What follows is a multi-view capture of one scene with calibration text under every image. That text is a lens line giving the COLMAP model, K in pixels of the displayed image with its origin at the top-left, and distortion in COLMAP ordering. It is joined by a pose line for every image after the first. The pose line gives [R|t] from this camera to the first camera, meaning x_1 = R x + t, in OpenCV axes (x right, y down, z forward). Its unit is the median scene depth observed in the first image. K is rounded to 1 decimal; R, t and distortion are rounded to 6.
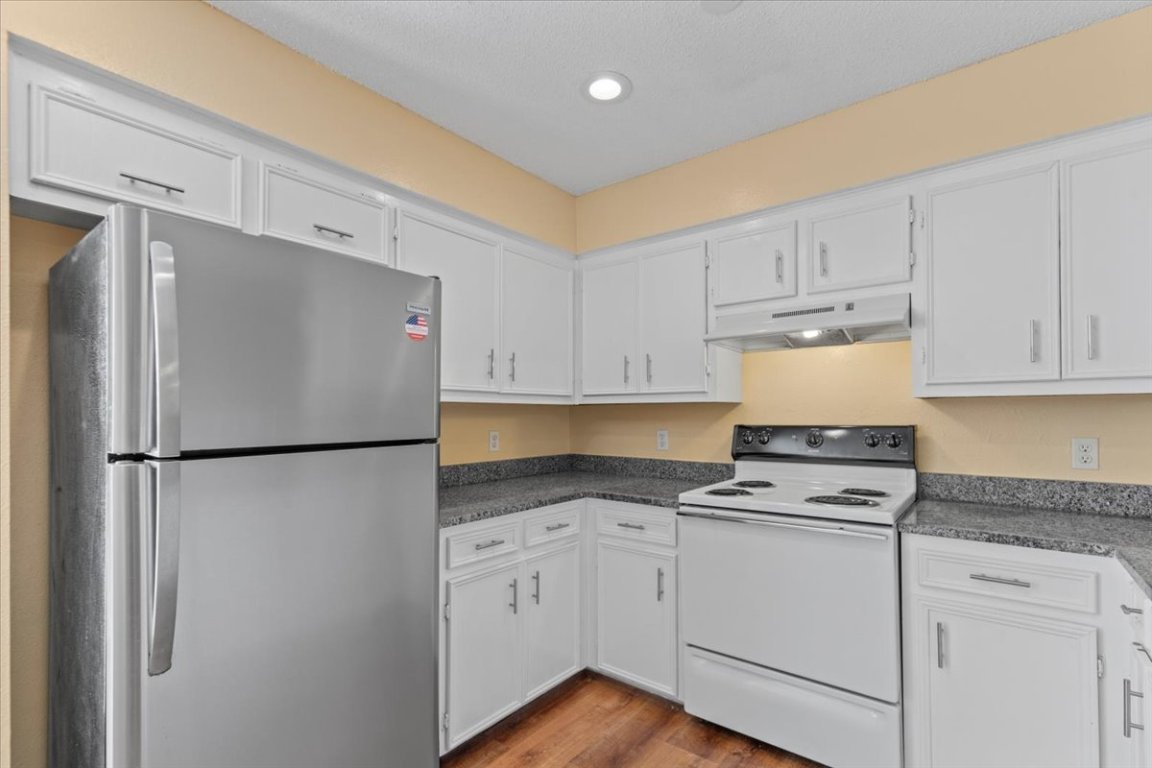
lens RADIAL K [[524.2, 0, 584.8], [0, 524.2, 413.3], [0, 0, 1]] dist [0.012281, -0.000438]
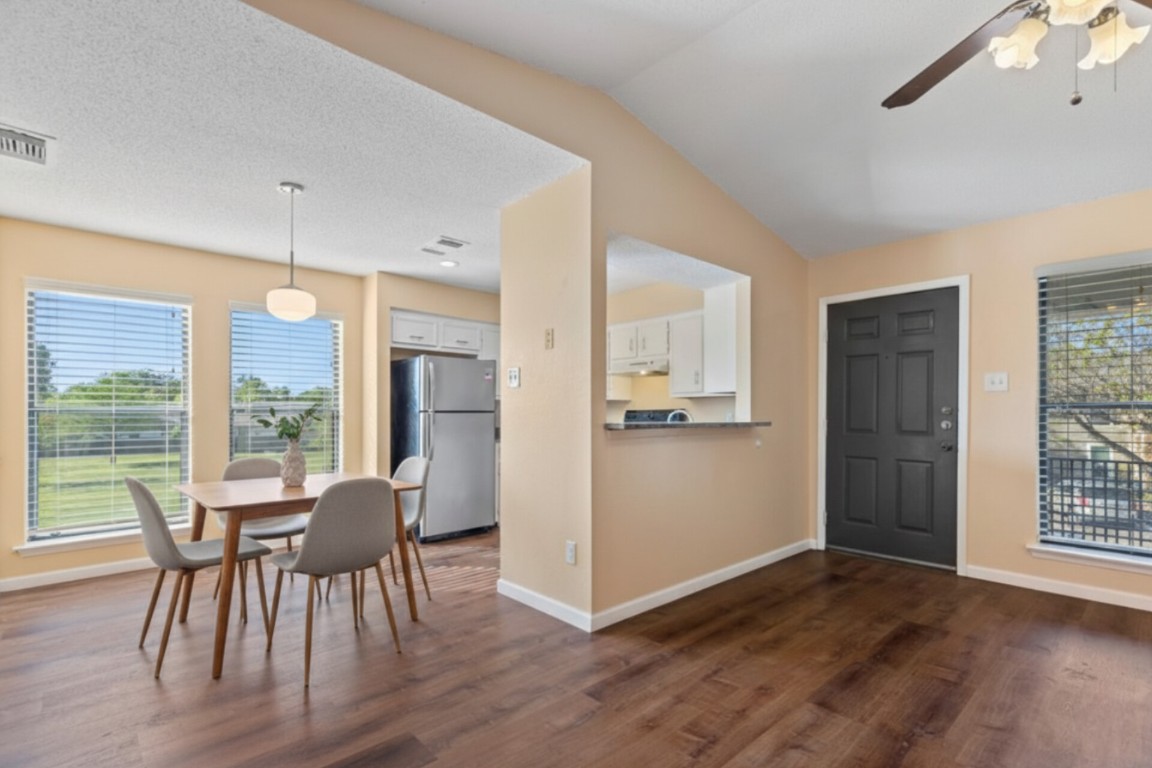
lens RADIAL K [[527.6, 0, 575.0], [0, 527.6, 420.8], [0, 0, 1]] dist [0.003443, -0.000442]
pose [[0.984566, 0.004922, -0.174944, 0.567856], [-0.004101, 0.999979, 0.005056, 0.066213], [0.174966, -0.004260, 0.984565, -1.540185]]
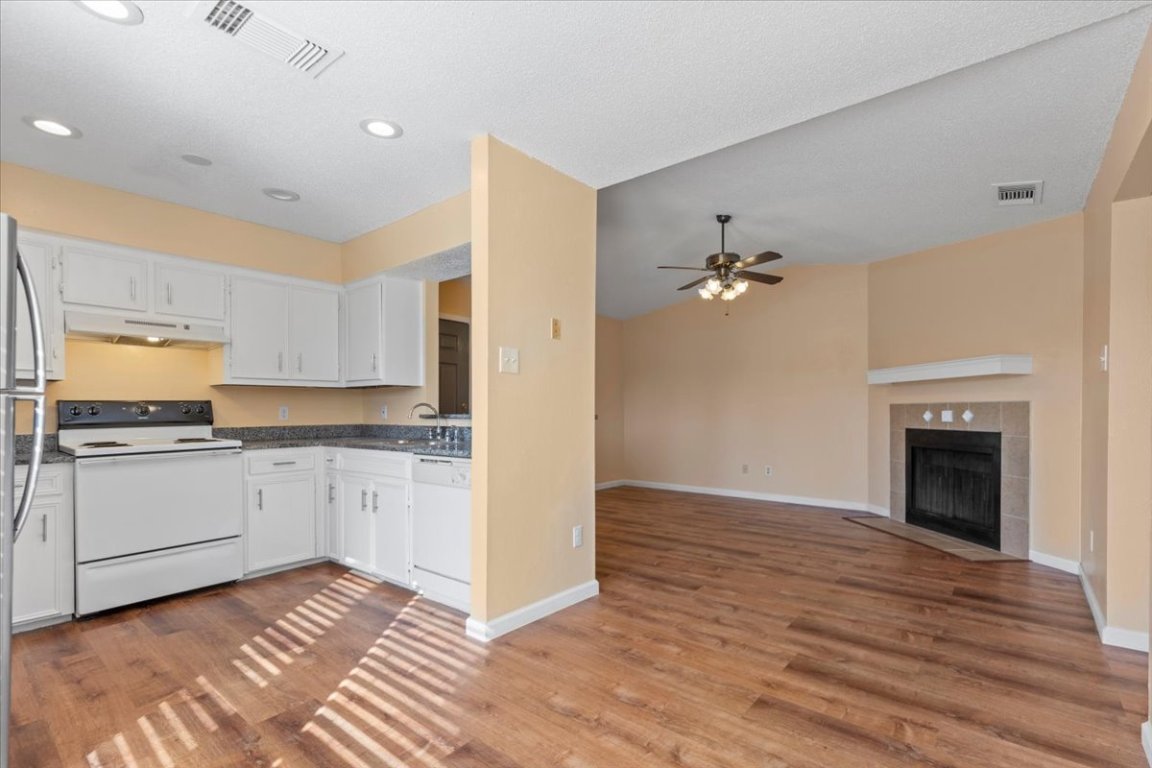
lens RADIAL K [[527.6, 0, 601.1], [0, 527.6, 410.4], [0, 0, 1]] dist [0.003443, -0.000442]
pose [[0.018236, 0.002957, 0.999829, -1.102294], [0.007297, 0.999969, -0.003091, 0.070935], [-0.999807, 0.007352, 0.018214, -0.322888]]
